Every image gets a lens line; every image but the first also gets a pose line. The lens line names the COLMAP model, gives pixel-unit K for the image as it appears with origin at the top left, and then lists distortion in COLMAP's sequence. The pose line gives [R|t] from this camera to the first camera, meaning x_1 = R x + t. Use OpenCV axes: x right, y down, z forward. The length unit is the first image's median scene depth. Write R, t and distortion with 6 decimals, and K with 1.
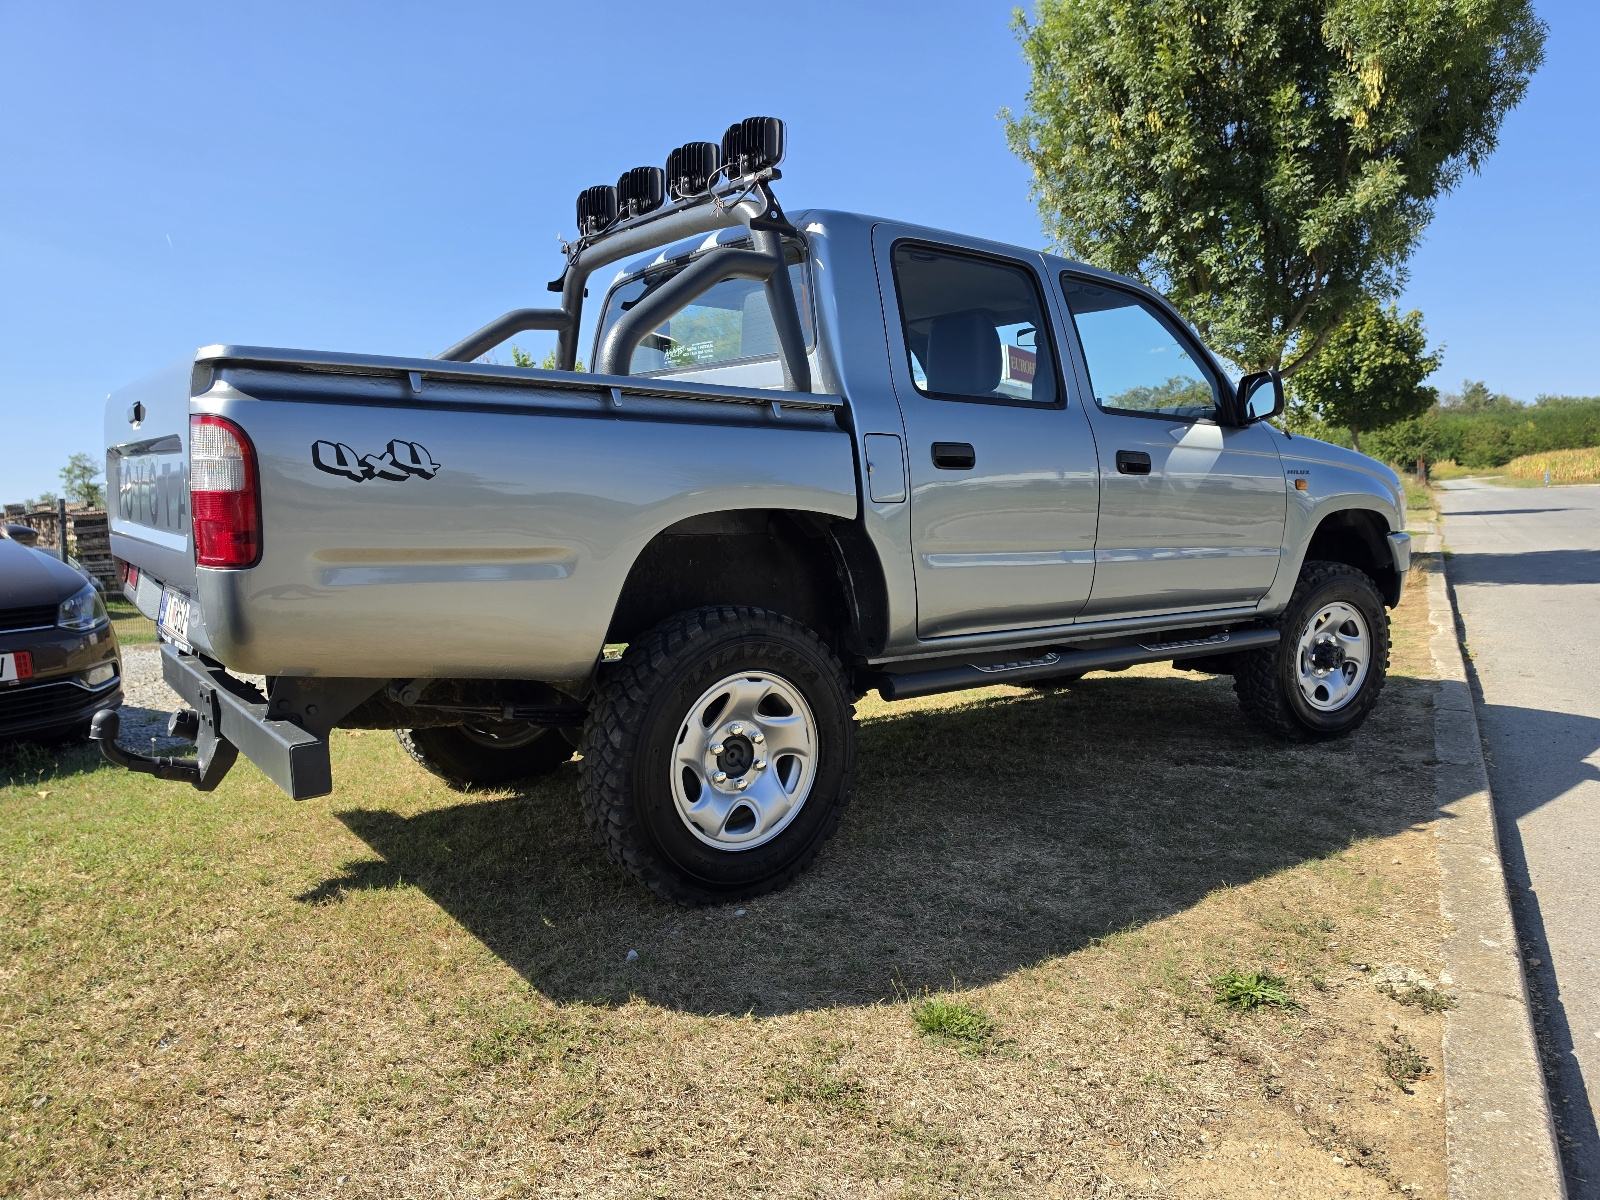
lens RADIAL K [[1311.8, 0, 800.0], [0, 1311.8, 600.0], [0, 0, 1]] dist [0.104320, -0.196654]
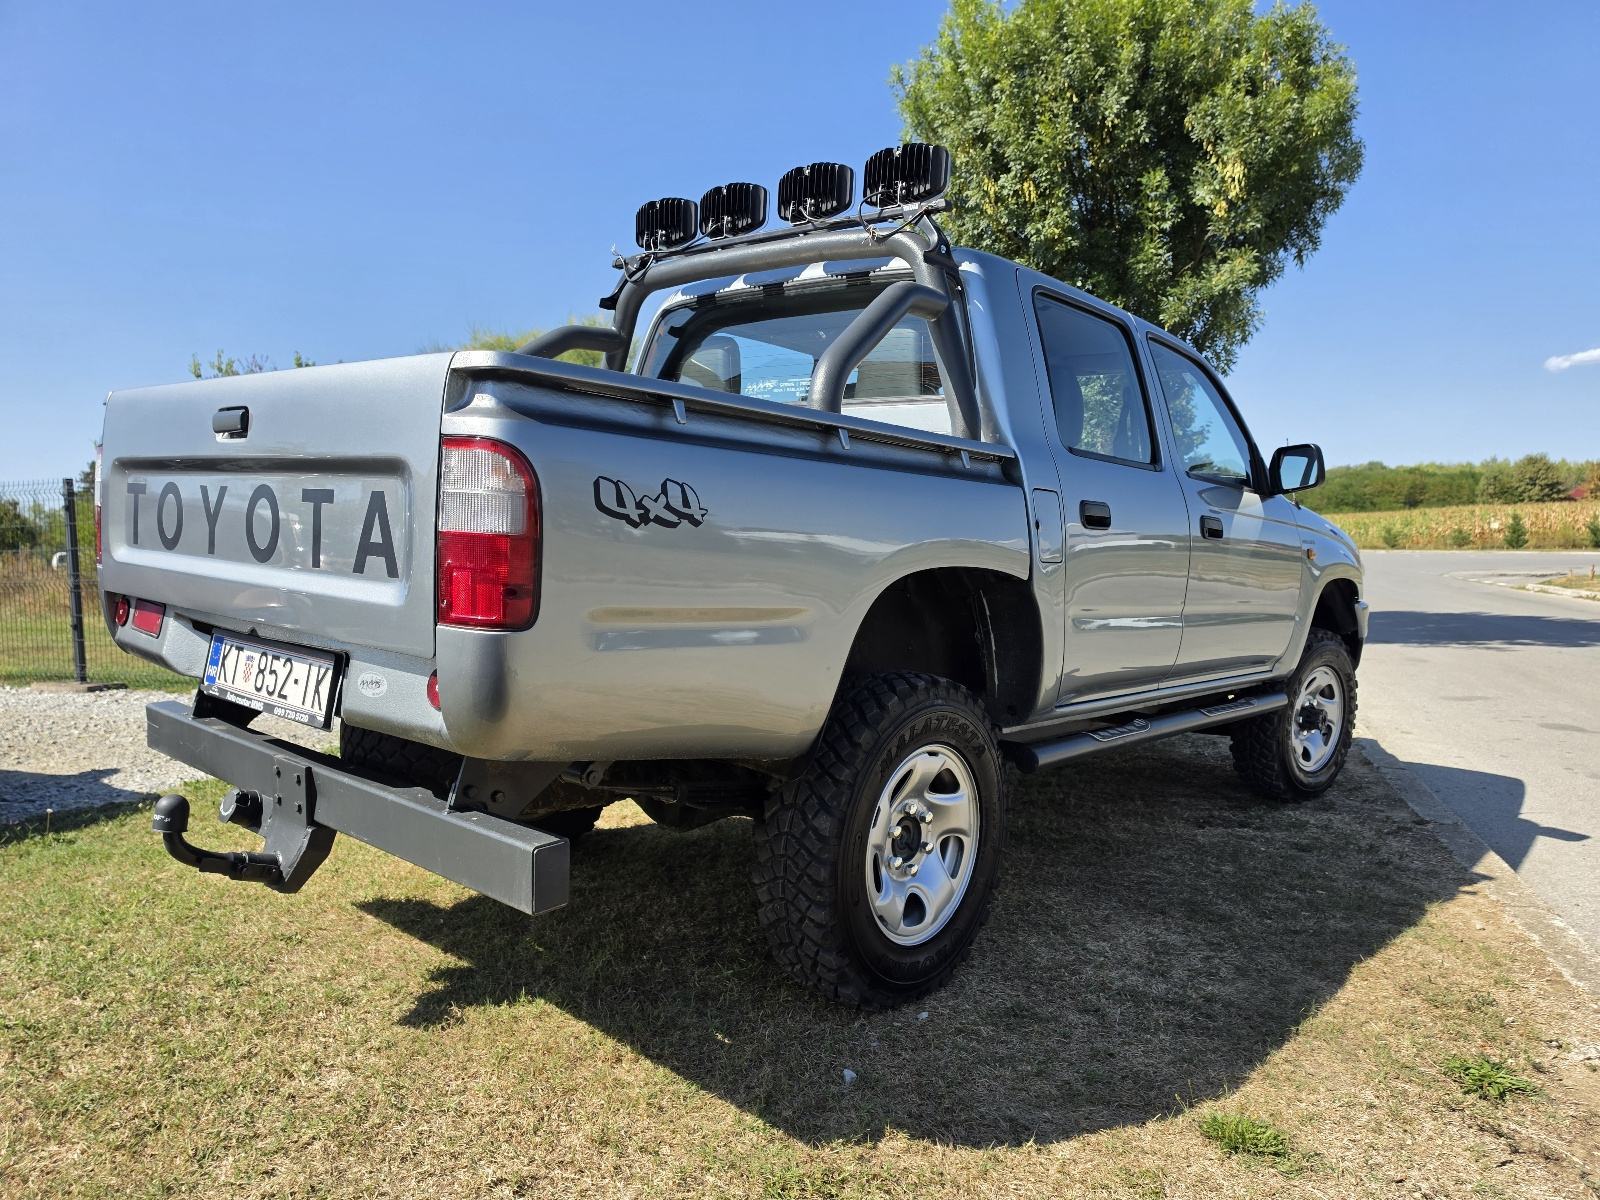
lens RADIAL K [[1285.3, 0, 800.0], [0, 1285.3, 600.0], [0, 0, 1]] dist [0.098002, -0.167333]
pose [[0.969055, 0.028408, 0.245206, -0.321867], [-0.022380, 0.999376, -0.027338, -0.018037], [-0.245830, 0.021004, 0.969085, 0.144710]]
